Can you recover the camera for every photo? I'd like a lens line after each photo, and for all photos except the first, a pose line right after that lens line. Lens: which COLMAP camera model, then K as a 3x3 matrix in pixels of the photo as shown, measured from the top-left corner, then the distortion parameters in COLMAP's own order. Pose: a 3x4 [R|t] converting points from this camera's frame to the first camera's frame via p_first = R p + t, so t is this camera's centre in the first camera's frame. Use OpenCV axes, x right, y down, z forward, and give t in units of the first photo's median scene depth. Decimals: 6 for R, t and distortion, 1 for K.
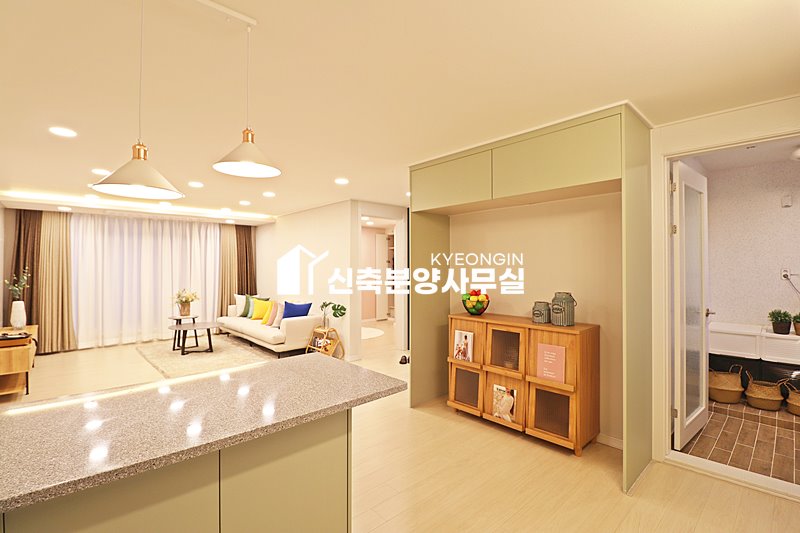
lens RADIAL K [[372.7, 0, 400.0], [0, 372.7, 266.5], [0, 0, 1]] dist [-0.003350, -0.001010]
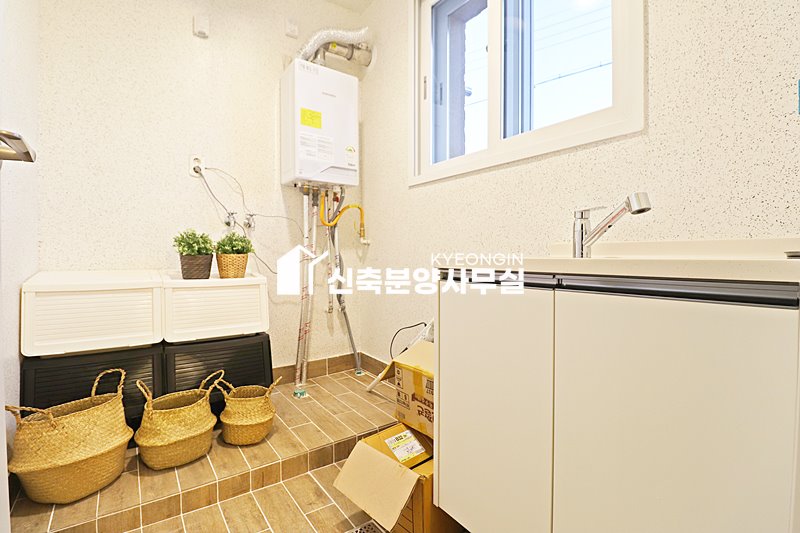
lens RADIAL K [[372.7, 0, 400.0], [0, 372.7, 266.5], [0, 0, 1]] dist [-0.003350, -0.001010]
pose [[0.121380, -0.002684, 0.992602, 0.592305], [-0.000696, 0.999996, 0.002789, 0.166259], [-0.992606, -0.001029, 0.121378, 0.693507]]
